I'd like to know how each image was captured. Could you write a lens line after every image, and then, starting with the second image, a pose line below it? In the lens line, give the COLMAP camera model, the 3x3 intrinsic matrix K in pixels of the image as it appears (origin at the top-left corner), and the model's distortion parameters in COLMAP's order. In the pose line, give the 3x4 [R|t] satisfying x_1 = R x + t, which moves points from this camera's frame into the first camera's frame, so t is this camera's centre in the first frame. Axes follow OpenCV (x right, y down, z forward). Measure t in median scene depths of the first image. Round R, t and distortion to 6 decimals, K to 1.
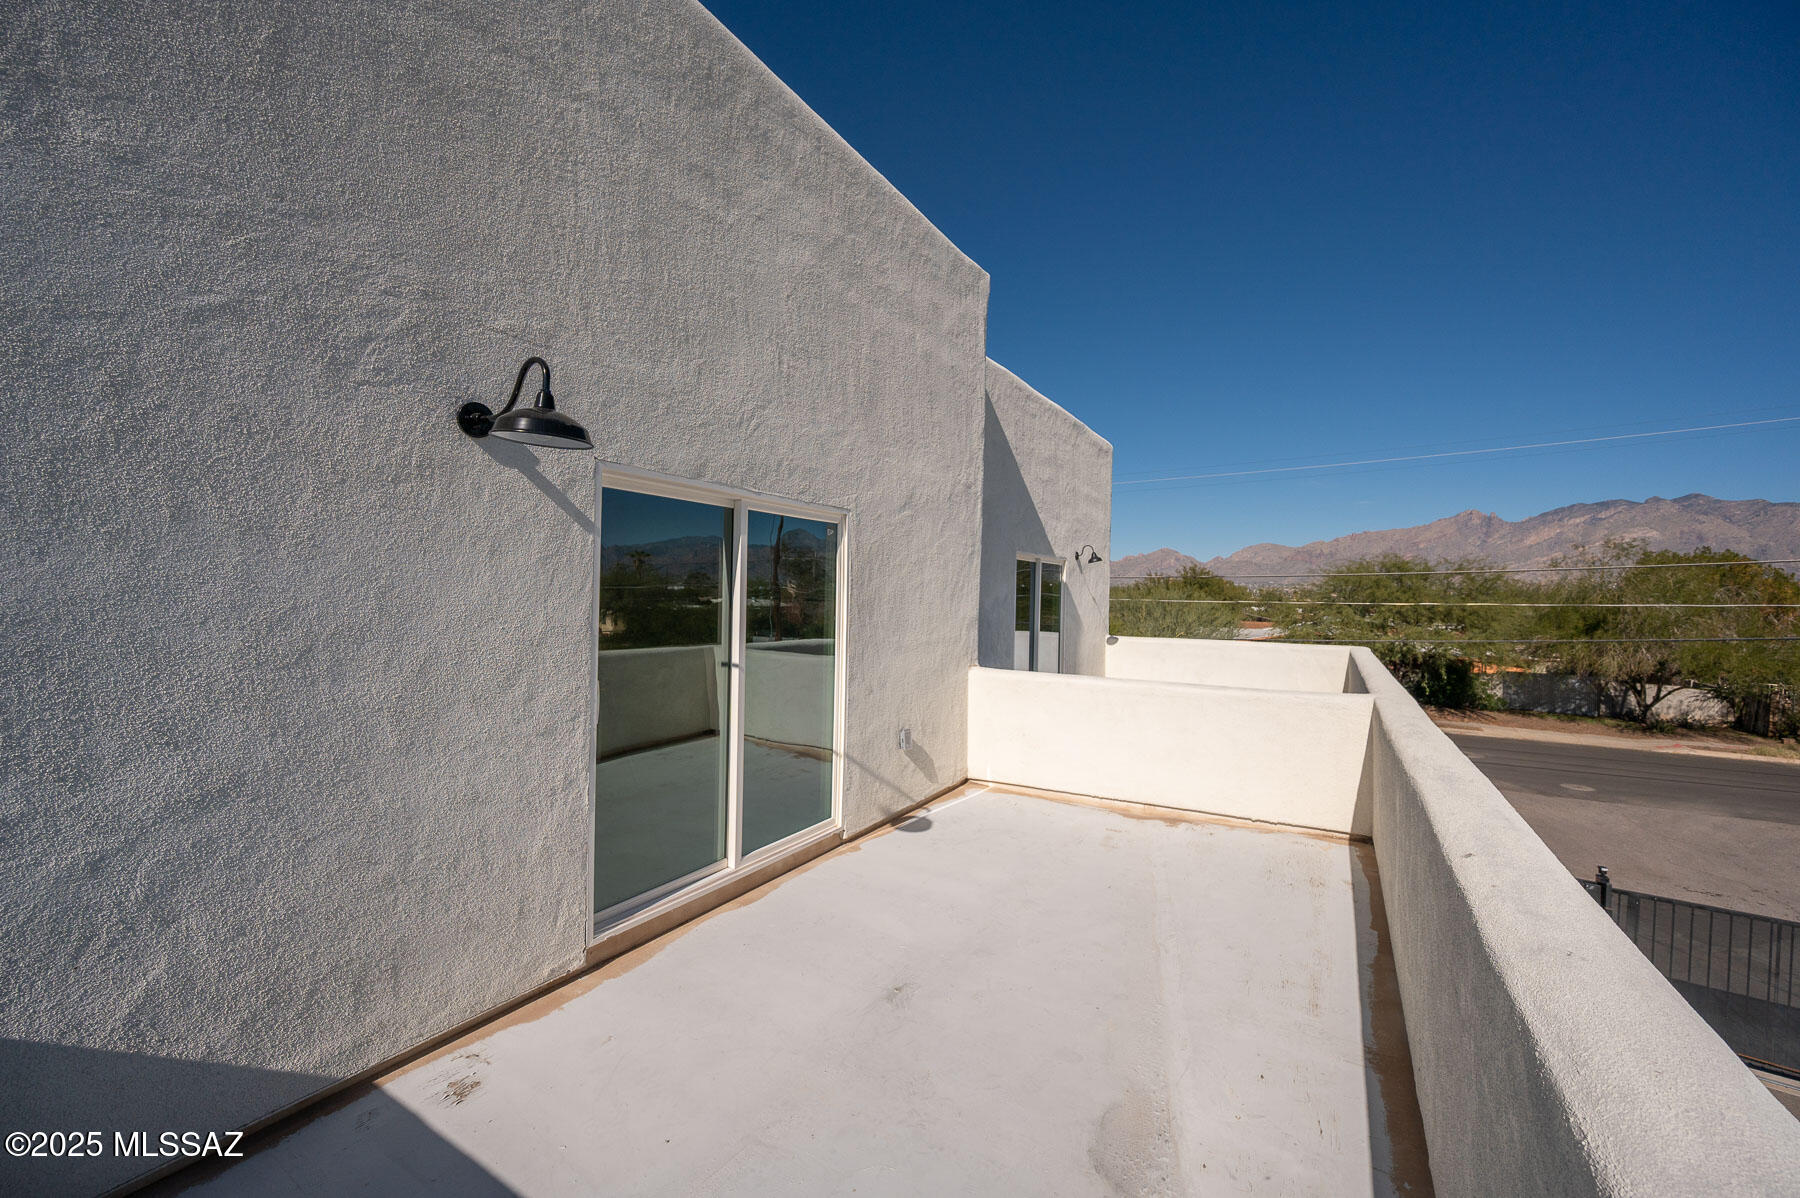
lens RADIAL K [[704.3, 0, 900.8], [0, 704.3, 597.4], [0, 0, 1]] dist [-0.001939, 0.000193]
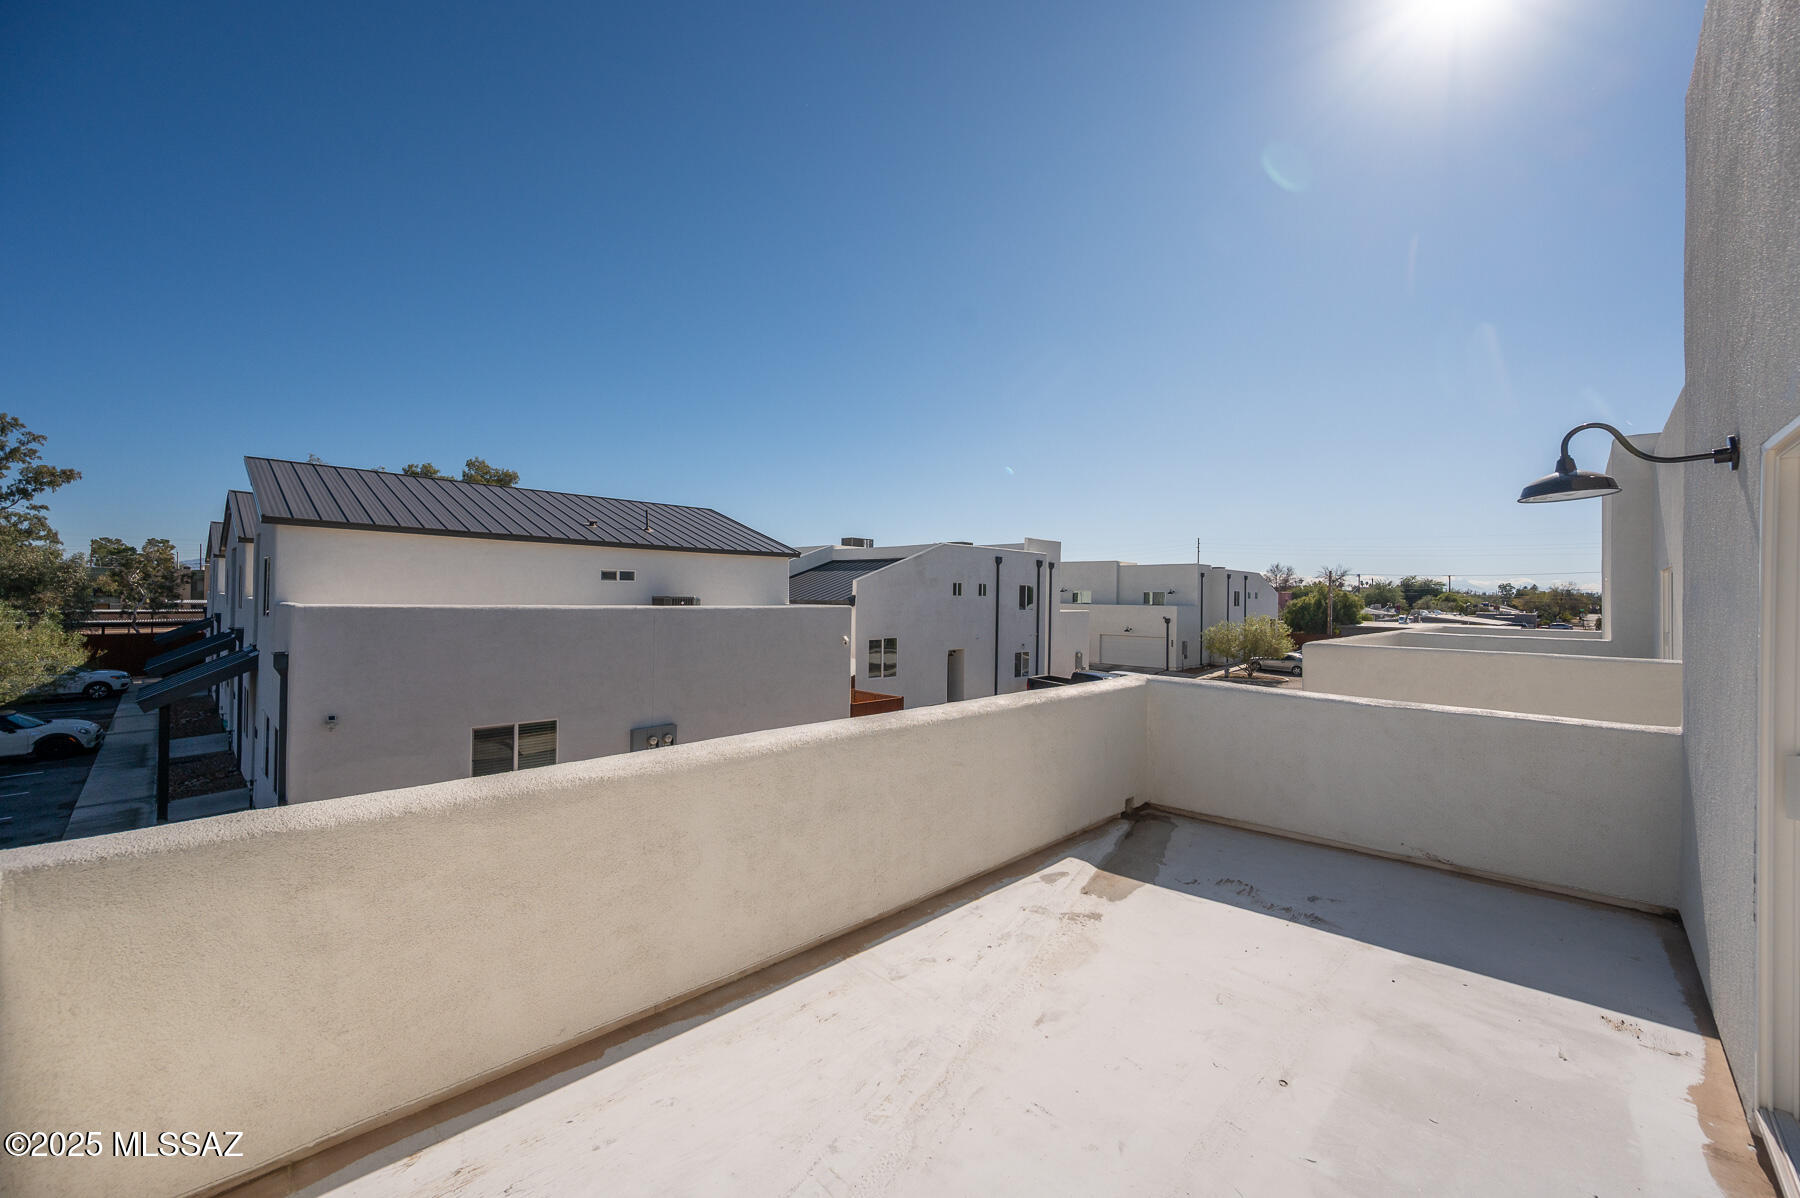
lens RADIAL K [[704.3, 0, 896.1], [0, 704.3, 595.2], [0, 0, 1]] dist [-0.001939, 0.000193]
pose [[-0.973898, -0.035494, 0.224193, 0.167592], [-0.034764, 0.999370, 0.007203, -0.007302], [-0.224308, -0.000778, -0.974518, 1.159708]]
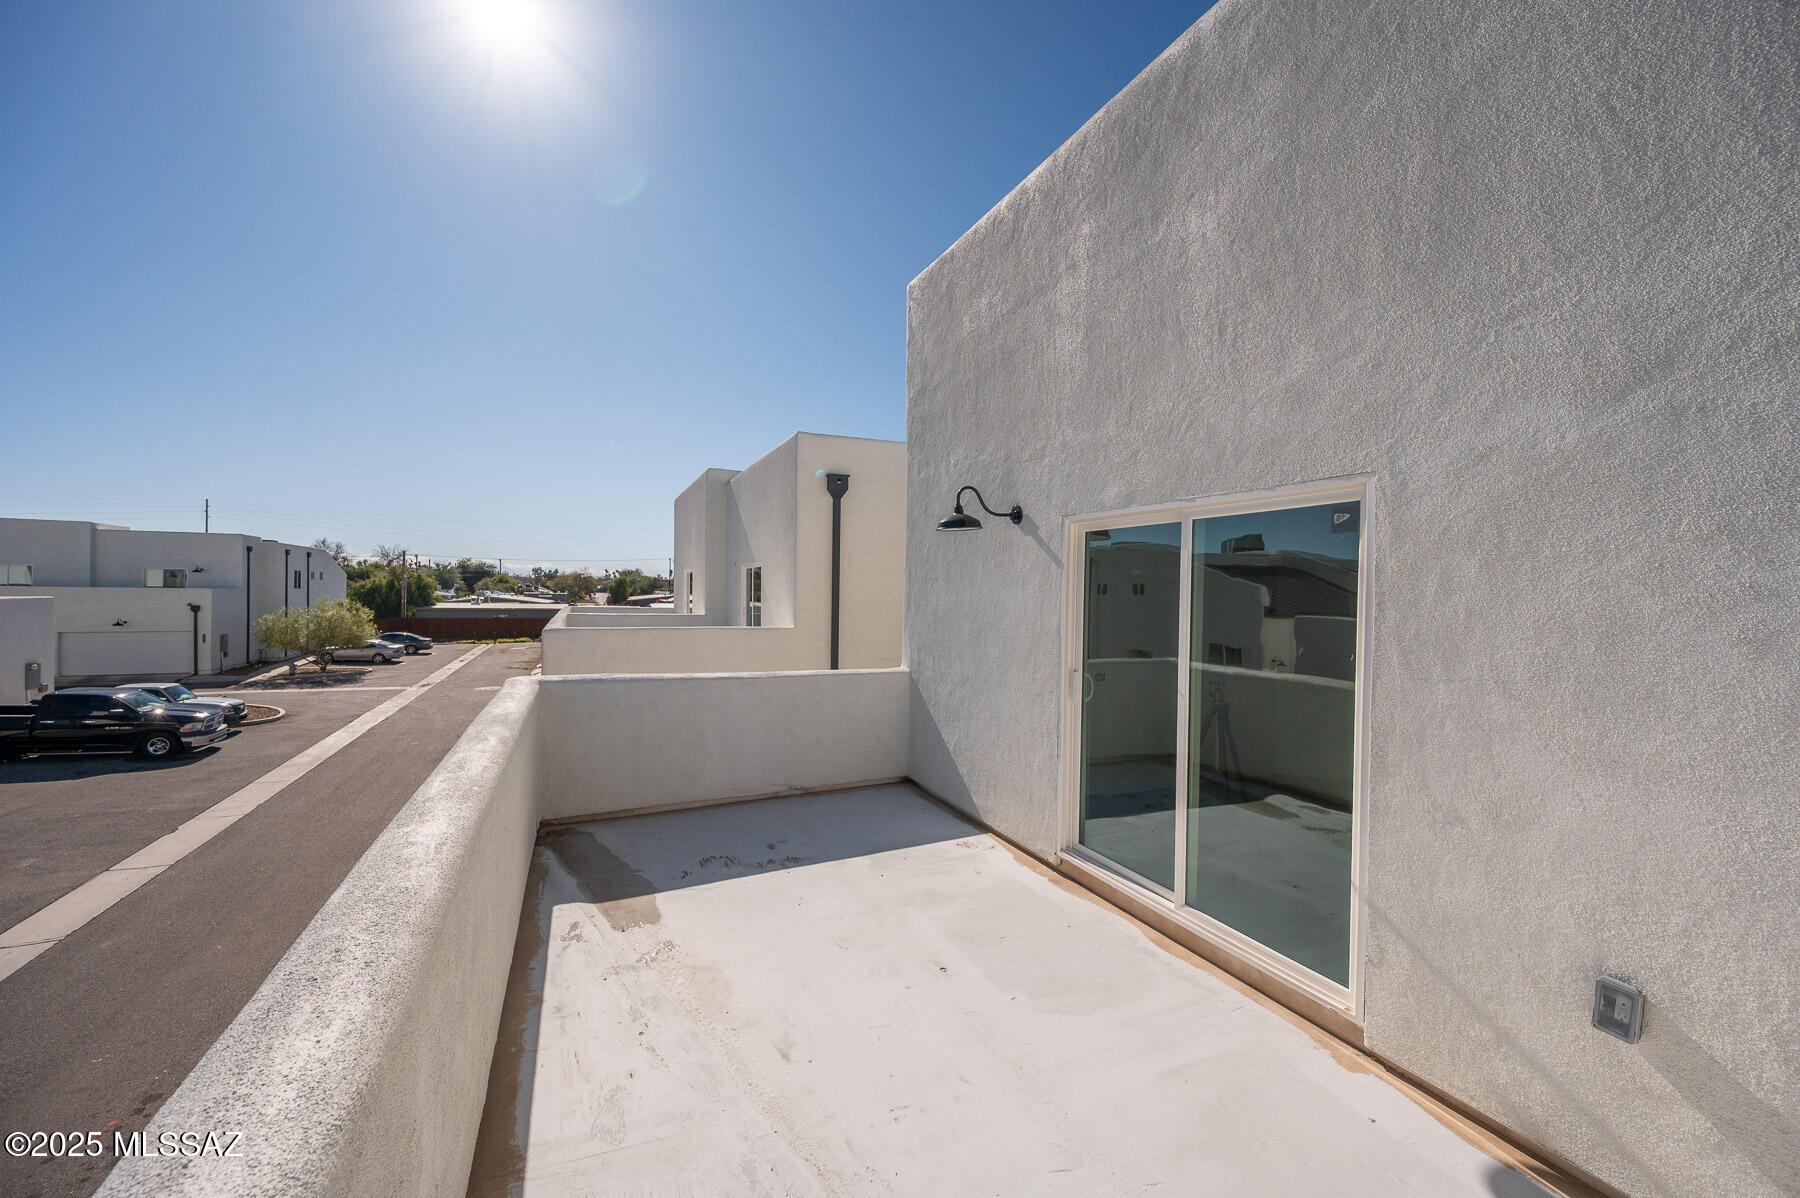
lens RADIAL K [[704.3, 0, 901.7], [0, 704.3, 601.8], [0, 0, 1]] dist [-0.001939, 0.000193]
pose [[-0.563874, -0.019306, -0.825635, 0.570389], [-0.032055, 0.999485, -0.001479, -0.004886], [0.825239, 0.025632, -0.564202, 0.935426]]
